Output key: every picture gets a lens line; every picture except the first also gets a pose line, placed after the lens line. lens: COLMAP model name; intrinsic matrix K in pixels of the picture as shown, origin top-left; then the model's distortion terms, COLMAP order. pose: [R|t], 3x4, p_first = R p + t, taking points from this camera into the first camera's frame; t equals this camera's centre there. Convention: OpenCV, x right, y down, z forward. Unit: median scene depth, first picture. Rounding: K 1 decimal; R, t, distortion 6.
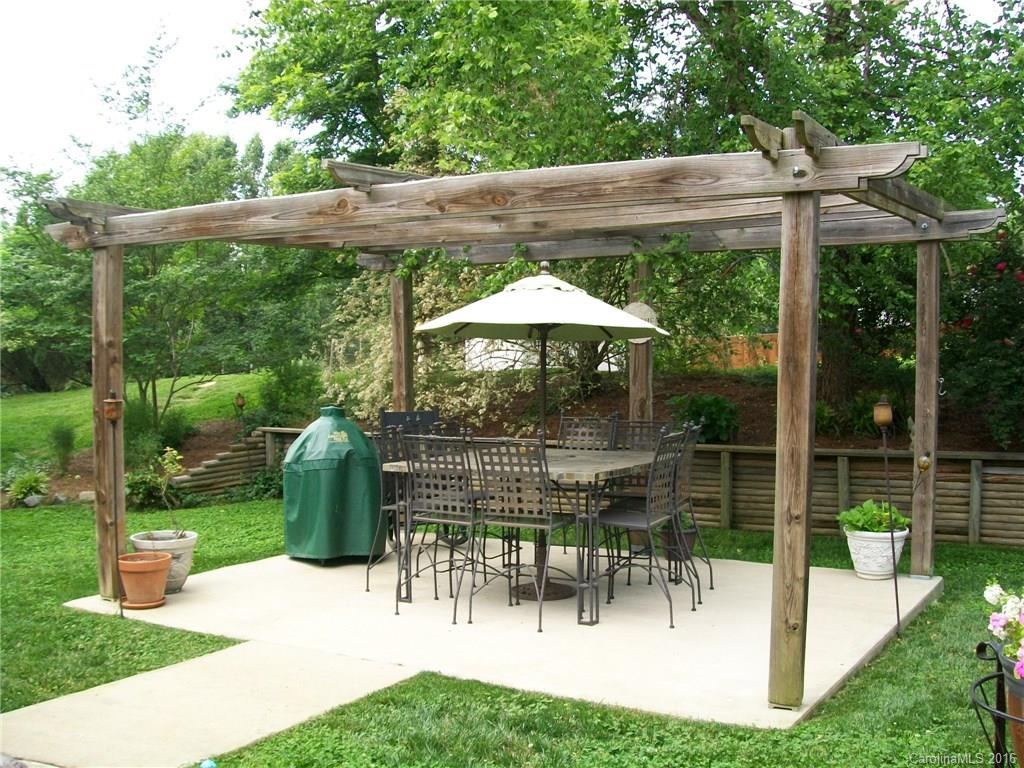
lens RADIAL K [[1089.0, 0, 511.4], [0, 1089.0, 385.1], [0, 0, 1]] dist [-0.126936, 0.000000]
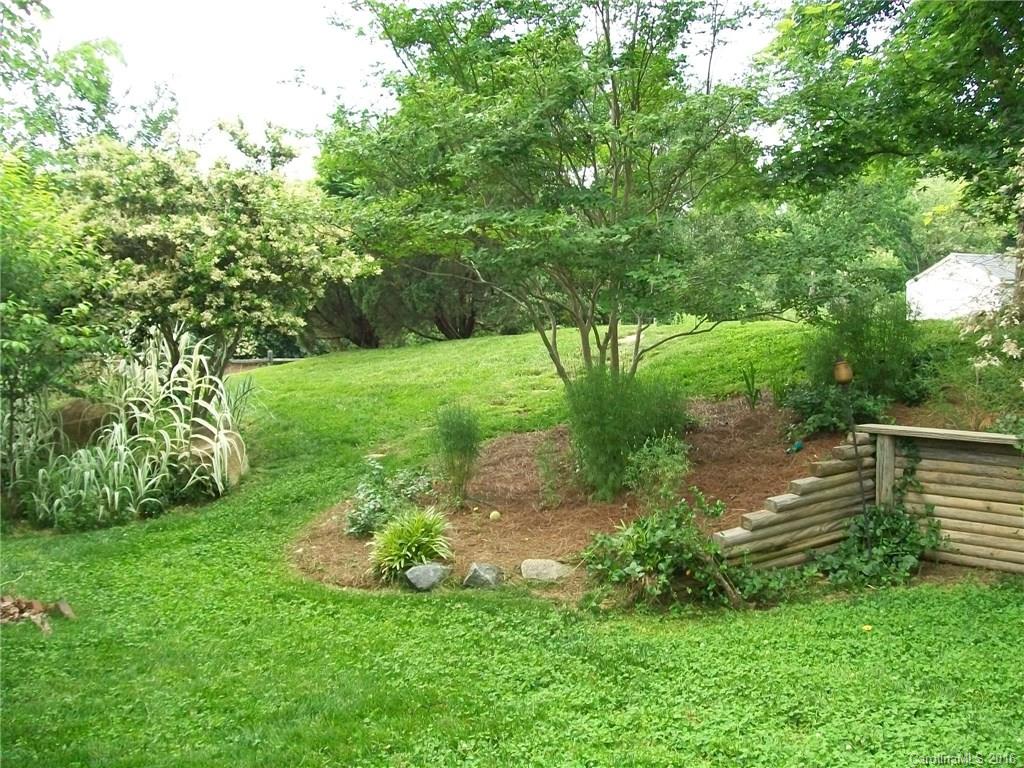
lens RADIAL K [[1089.0, 0, 512.4], [0, 1089.0, 383.6], [0, 0, 1]] dist [-0.126936, 0.000000]
pose [[0.969135, 0.014646, -0.246095, -0.279776], [-0.005340, 0.999247, 0.038438, 0.002821], [0.246472, -0.035938, 0.968483, 0.511709]]
